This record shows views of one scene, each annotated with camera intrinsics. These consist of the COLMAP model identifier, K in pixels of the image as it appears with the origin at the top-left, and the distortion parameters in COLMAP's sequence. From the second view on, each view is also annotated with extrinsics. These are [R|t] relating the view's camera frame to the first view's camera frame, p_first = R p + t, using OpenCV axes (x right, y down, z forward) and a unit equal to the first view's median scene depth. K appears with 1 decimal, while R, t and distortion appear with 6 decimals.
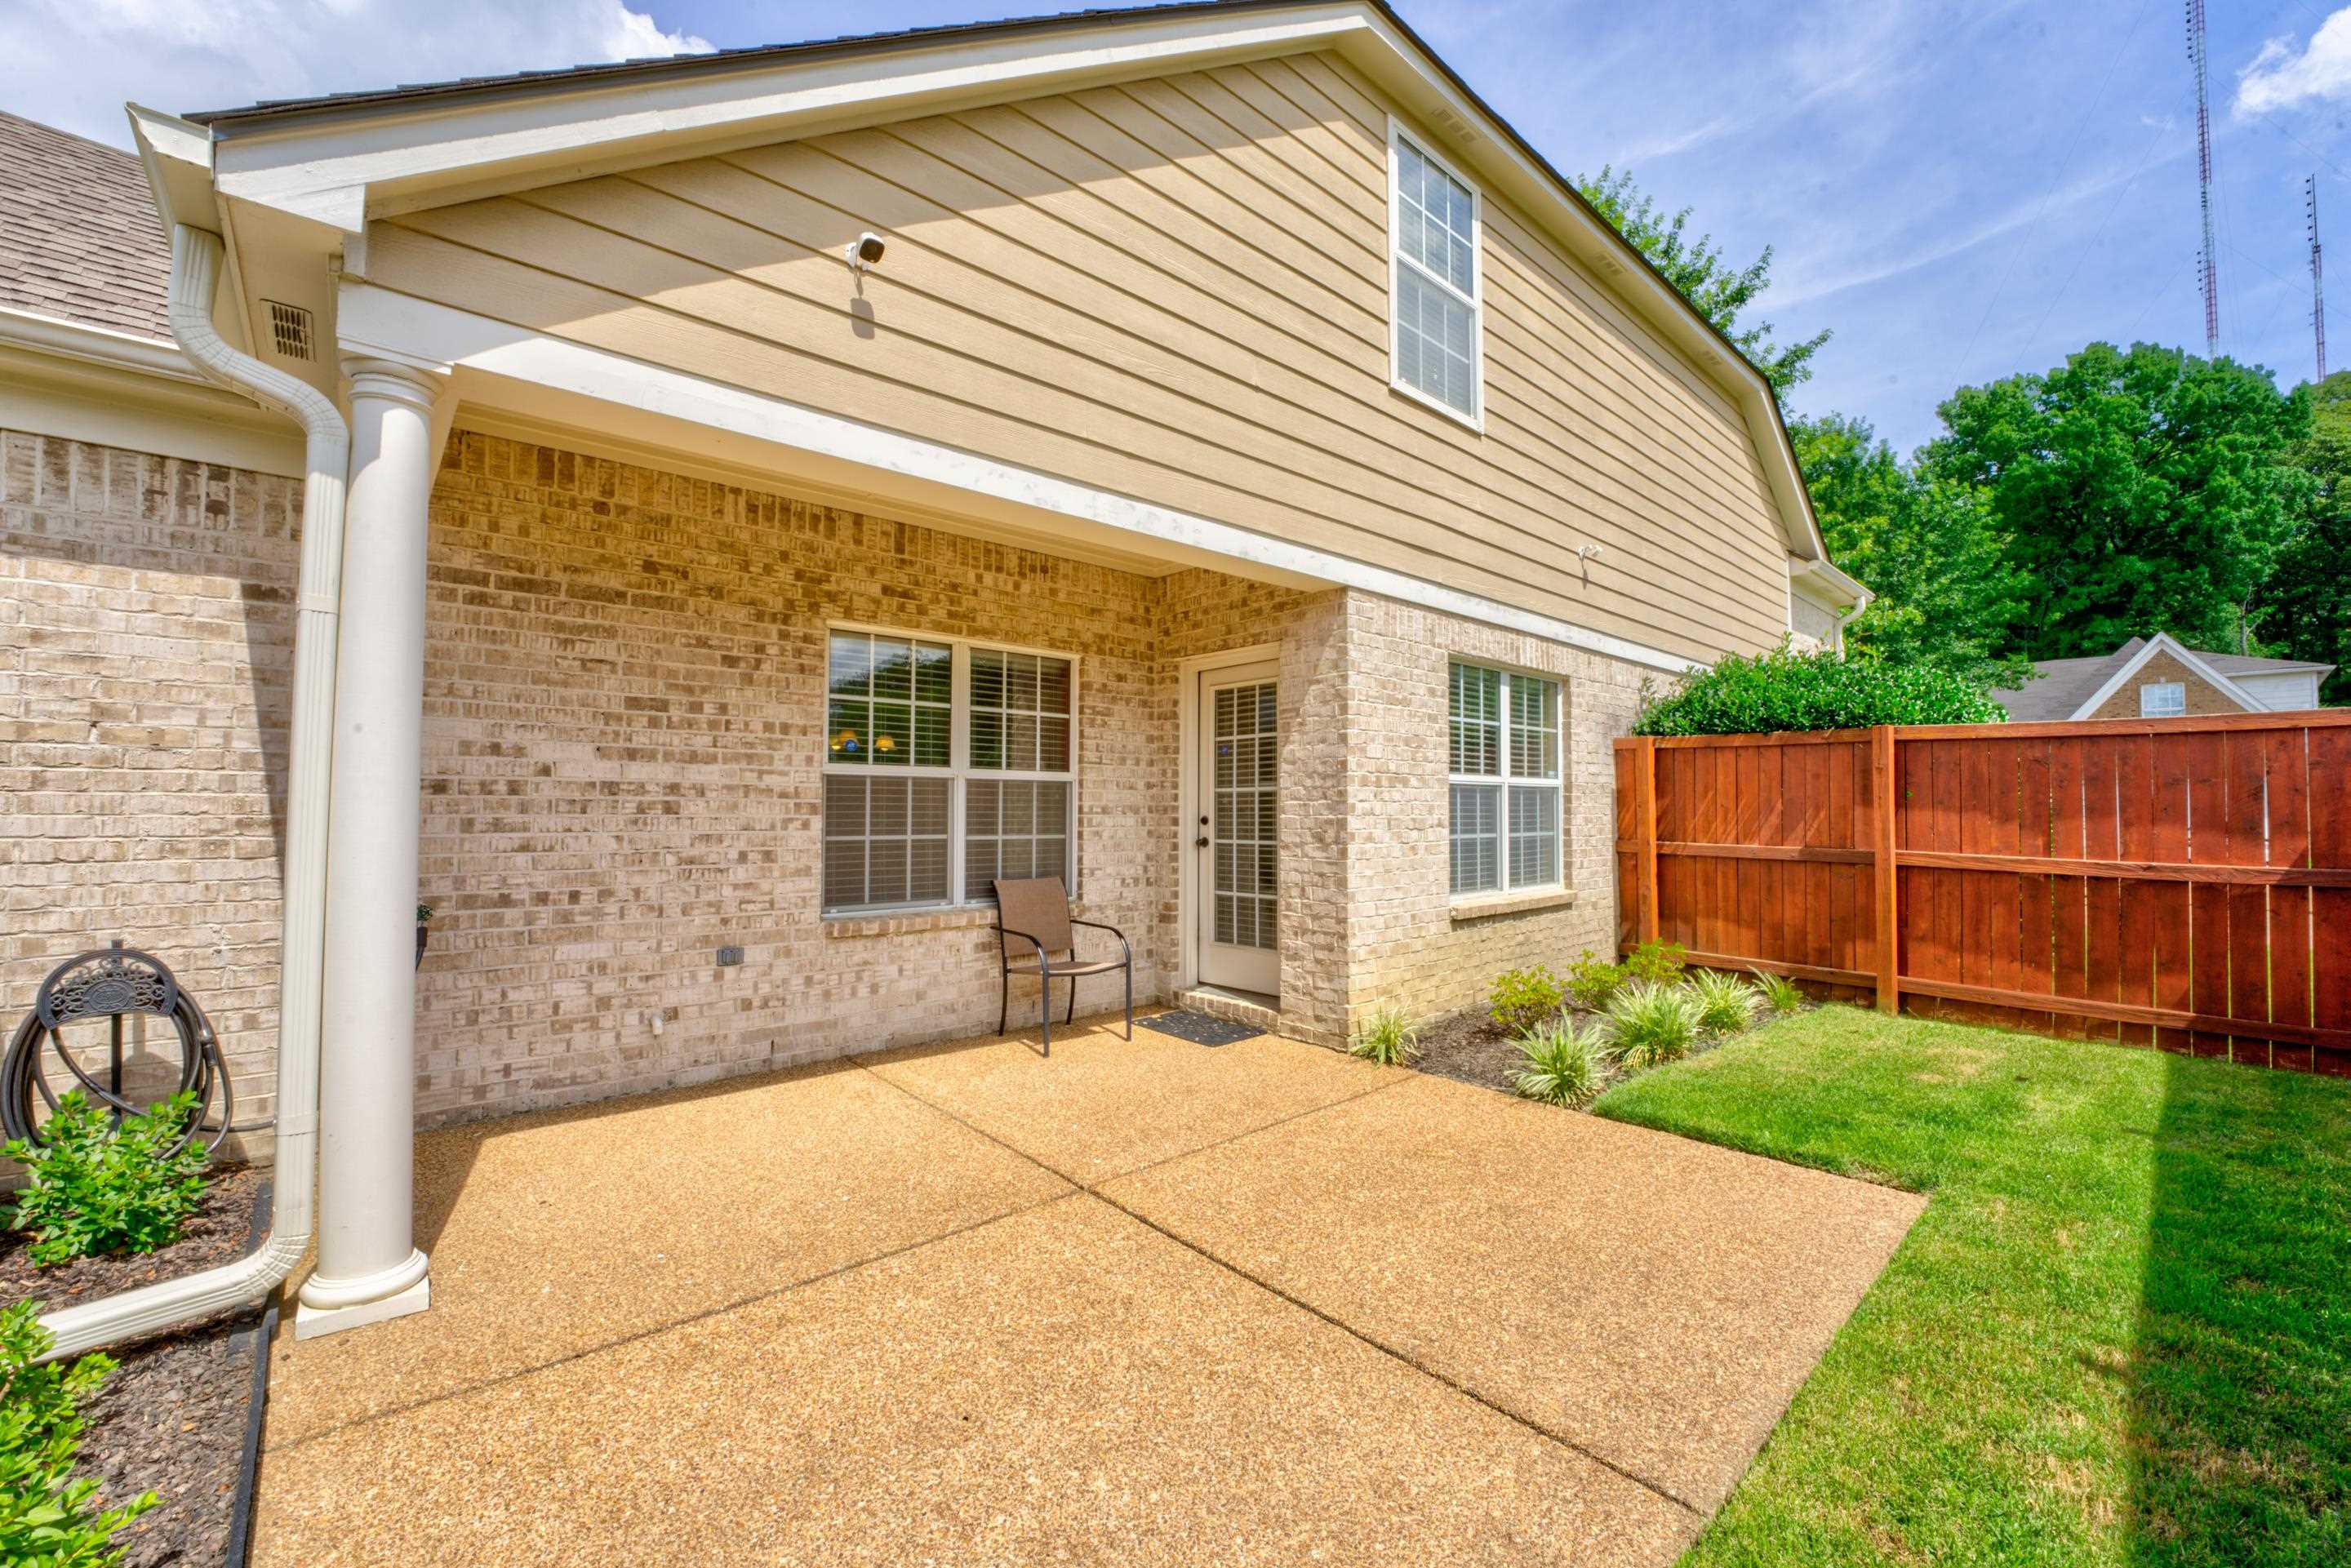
lens RADIAL K [[960.4, 0, 1165.5], [0, 960.4, 782.3], [0, 0, 1]] dist [-0.025103, 0.002679]
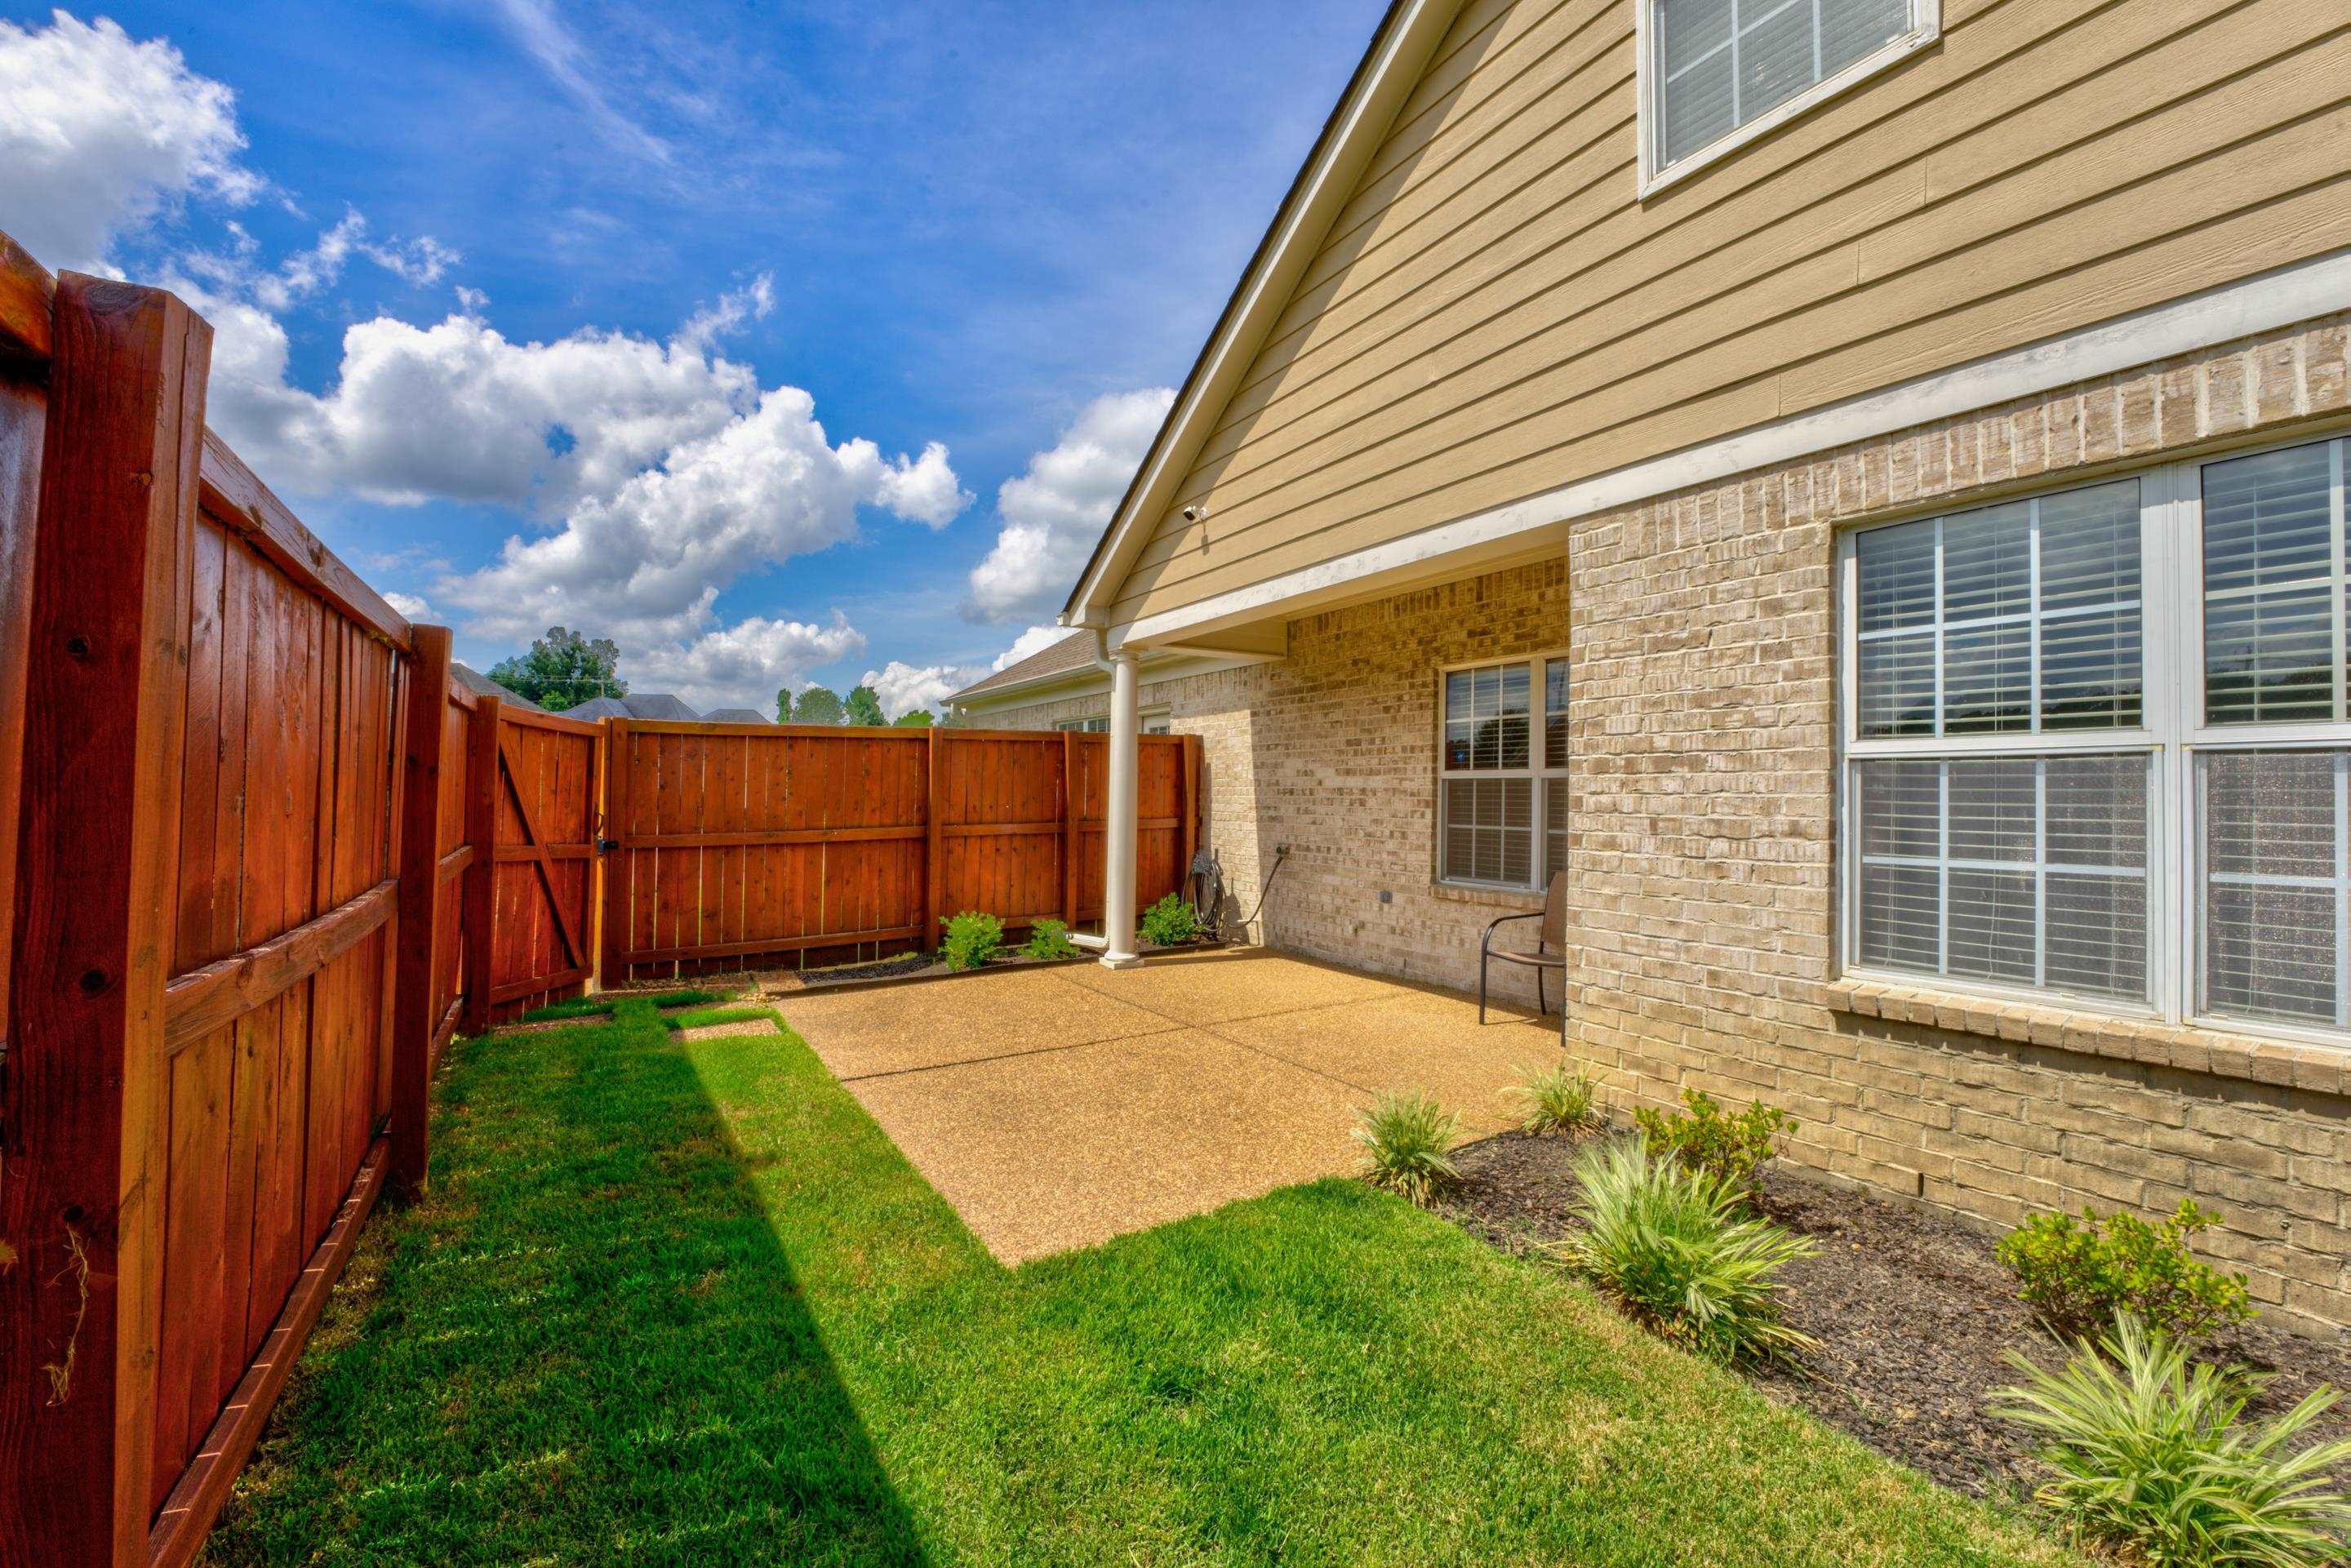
lens RADIAL K [[960.4, 0, 1166.0], [0, 960.4, 780.1], [0, 0, 1]] dist [-0.025103, 0.002679]
pose [[-0.187121, -0.026808, -0.981971, 1.112436], [0.011108, 0.999506, -0.029404, 0.030411], [0.982274, -0.016410, -0.186730, 0.896130]]
